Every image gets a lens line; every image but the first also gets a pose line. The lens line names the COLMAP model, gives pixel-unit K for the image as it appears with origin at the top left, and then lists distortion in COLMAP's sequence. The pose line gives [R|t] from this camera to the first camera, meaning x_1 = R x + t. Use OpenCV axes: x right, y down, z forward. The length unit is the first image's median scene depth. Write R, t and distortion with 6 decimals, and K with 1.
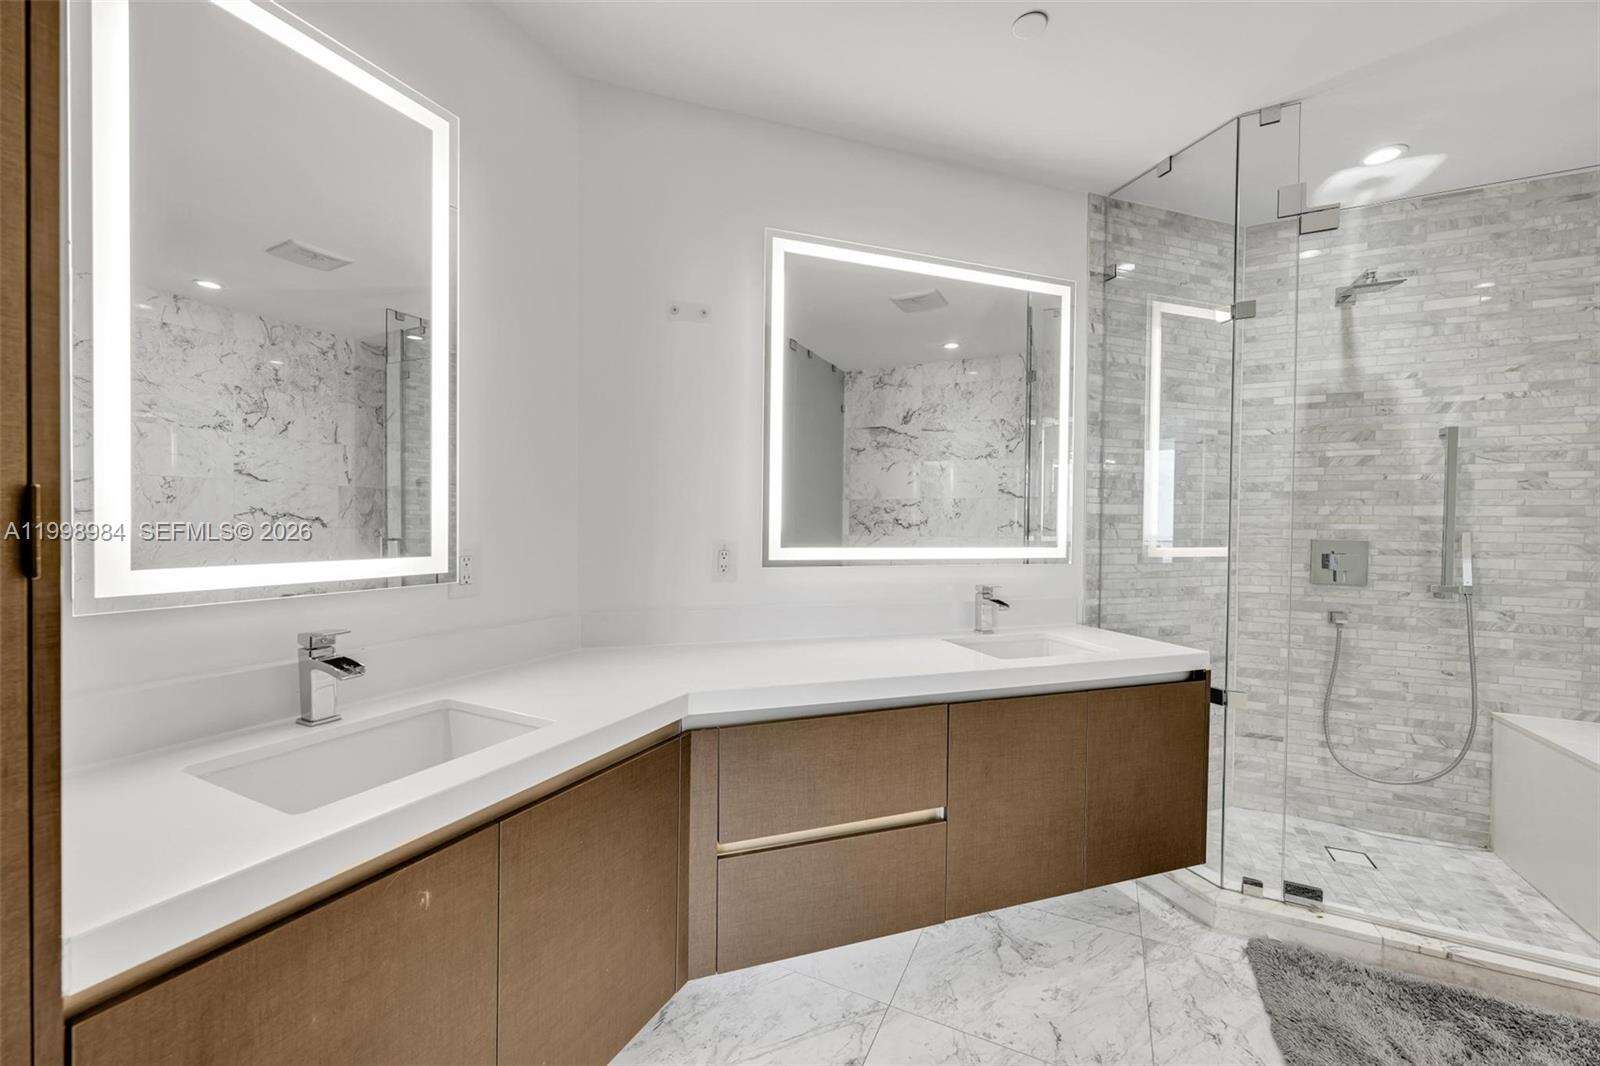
lens RADIAL K [[631.4, 0, 797.0], [0, 631.4, 531.7], [0, 0, 1]] dist [-0.002825, -0.000185]
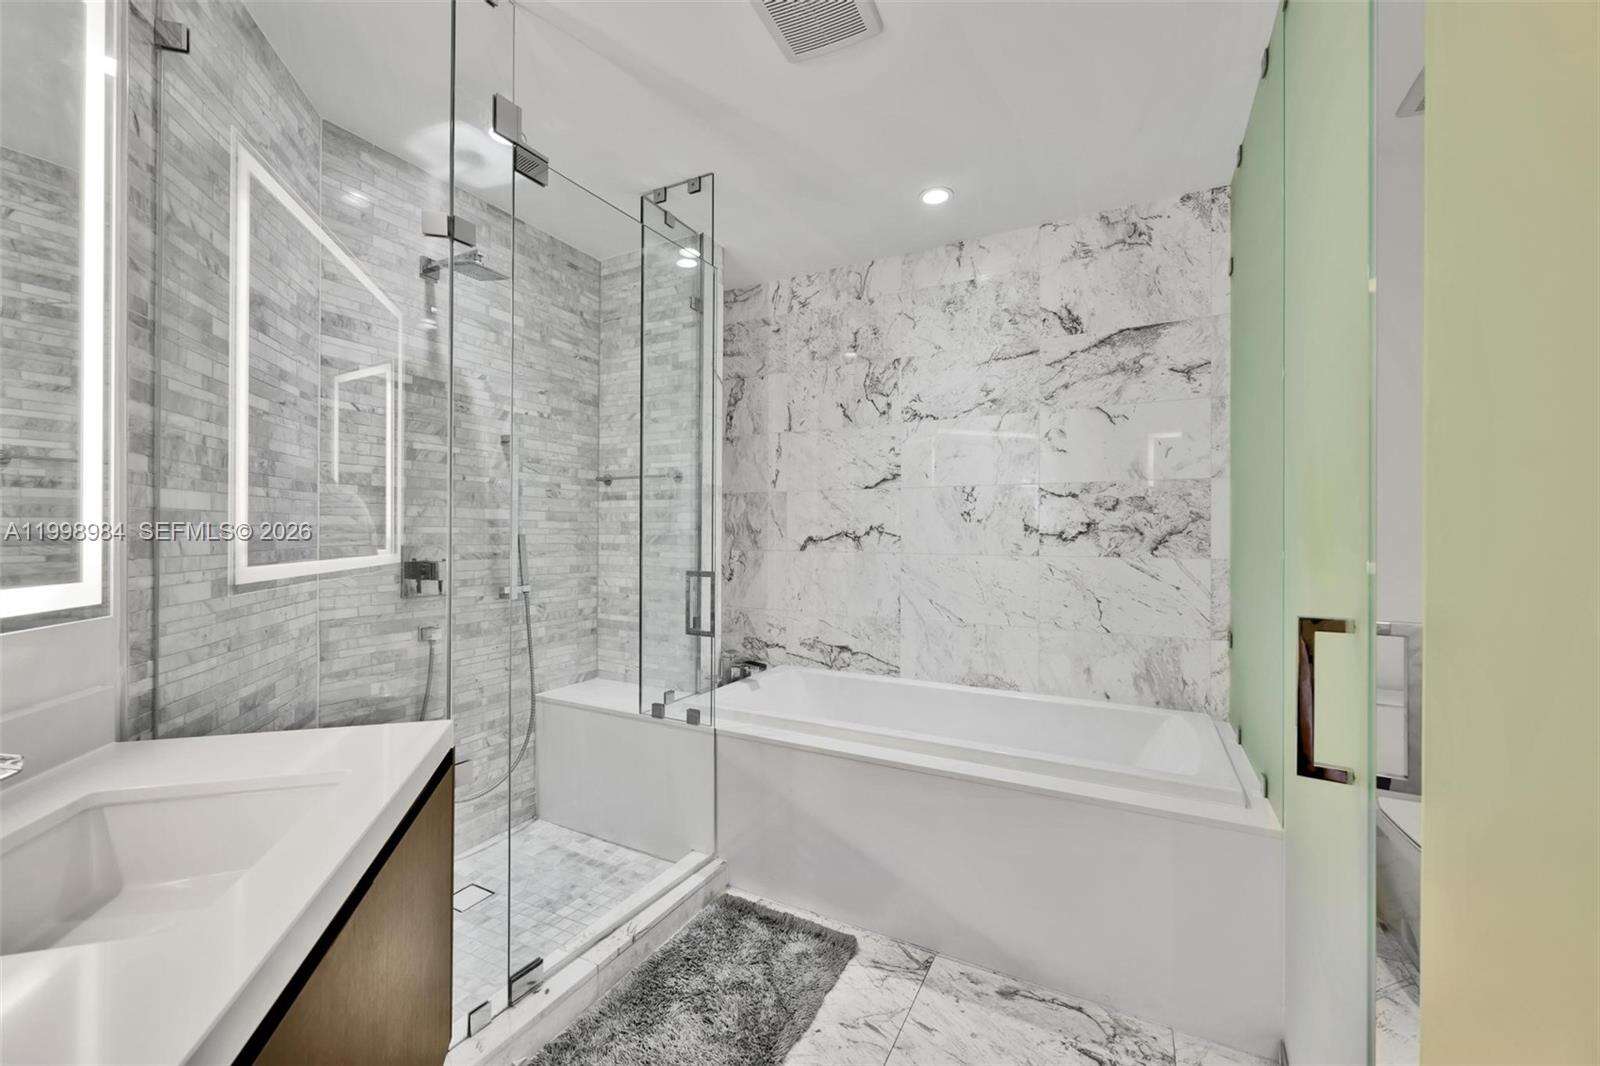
lens RADIAL K [[631.4, 0, 796.4], [0, 631.4, 533.9], [0, 0, 1]] dist [-0.002825, -0.000185]
pose [[0.042099, -0.011348, 0.999049, 0.002584], [0.008981, 0.999899, 0.010979, -0.007926], [-0.999073, 0.008510, 0.042196, 0.467868]]
